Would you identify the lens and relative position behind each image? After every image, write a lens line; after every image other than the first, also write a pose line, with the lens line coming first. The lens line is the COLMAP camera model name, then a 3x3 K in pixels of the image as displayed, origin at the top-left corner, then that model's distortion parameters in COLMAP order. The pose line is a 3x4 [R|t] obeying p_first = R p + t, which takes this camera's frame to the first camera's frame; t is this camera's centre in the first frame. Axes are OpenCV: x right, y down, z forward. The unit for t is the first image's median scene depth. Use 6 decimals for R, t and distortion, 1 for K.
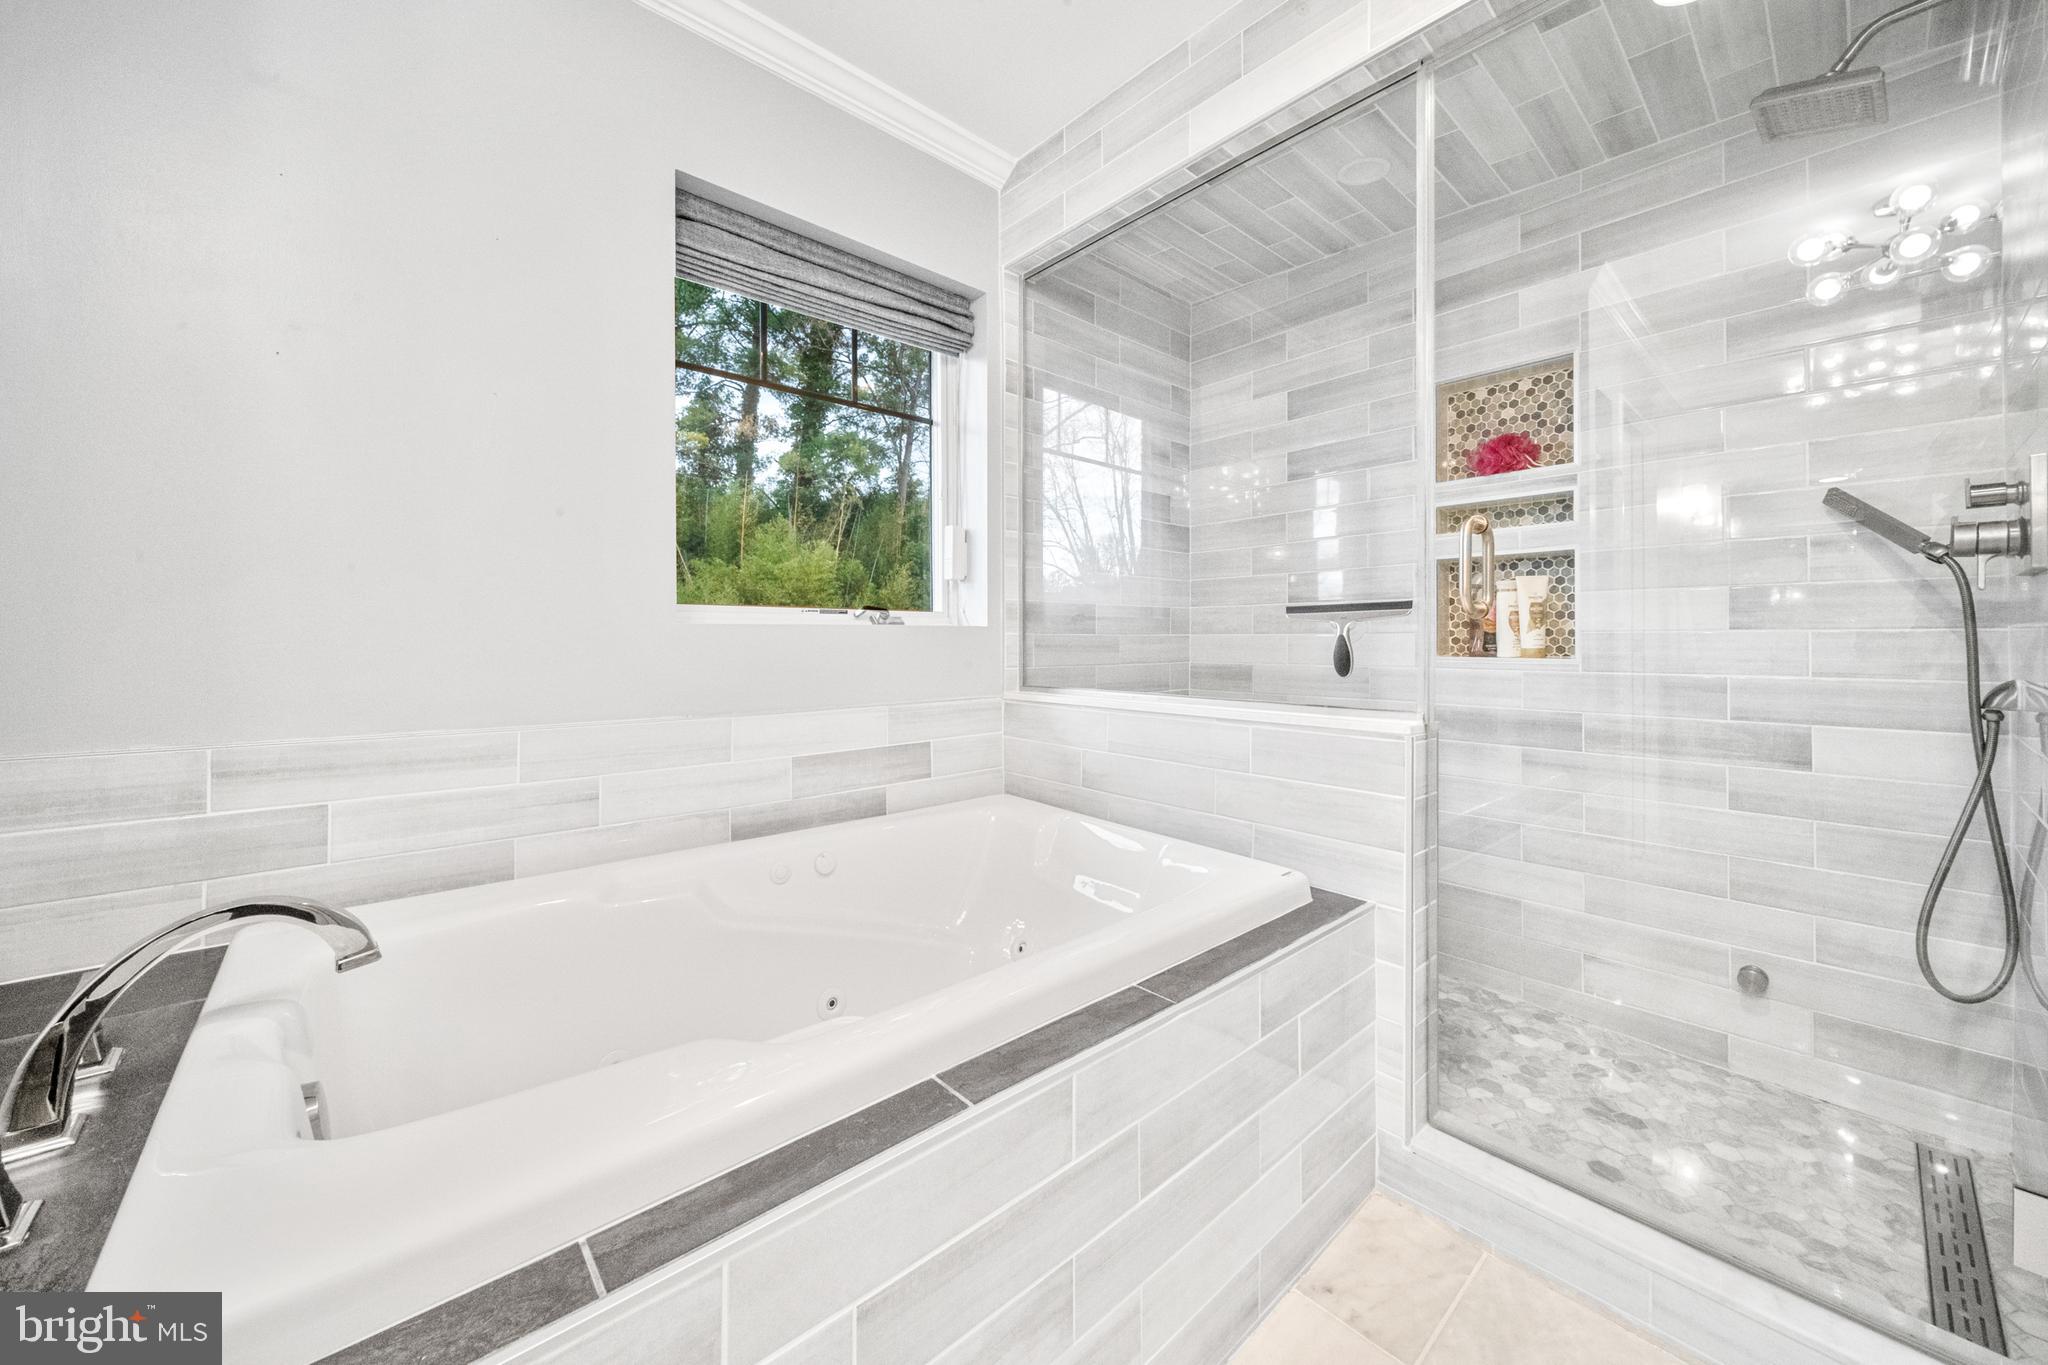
lens RADIAL K [[747.7, 0, 1058.0], [0, 747.7, 647.2], [0, 0, 1]] dist [-0.002843, -0.000781]
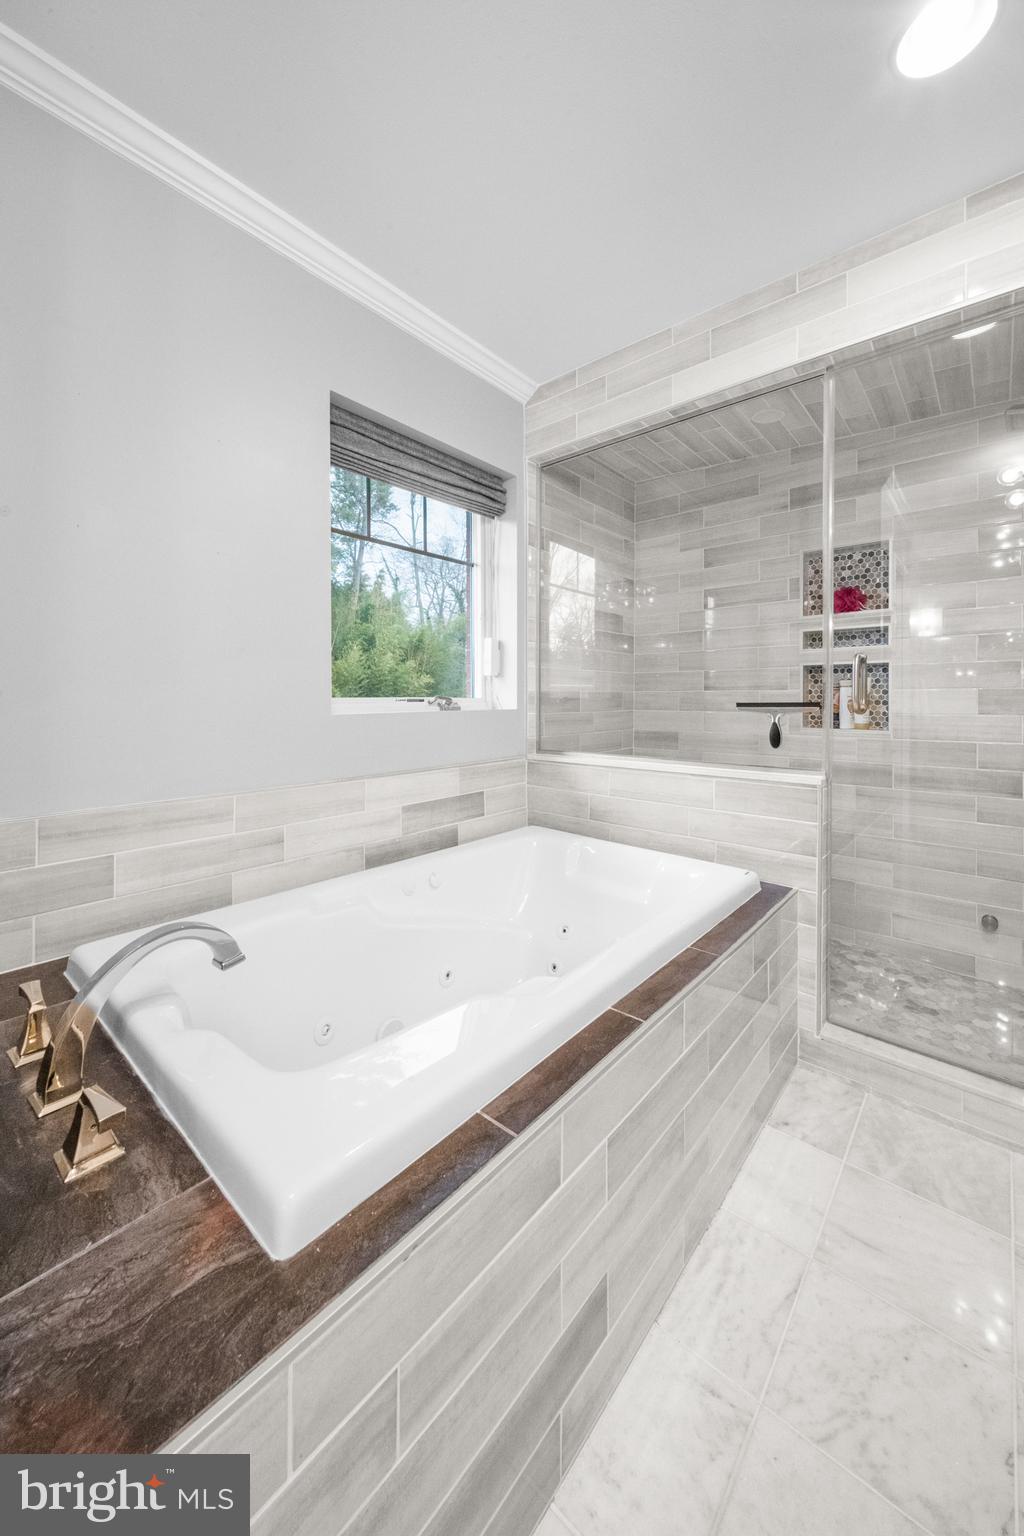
lens RADIAL K [[560.8, 0, 557.8], [0, 560.8, 710.0], [0, 0, 1]] dist [-0.002843, -0.000781]
pose [[0.988401, -0.000698, 0.151862, -0.219102], [-0.000750, 0.999955, 0.009480, -0.044625], [-0.151862, -0.009484, 0.988356, -0.094391]]
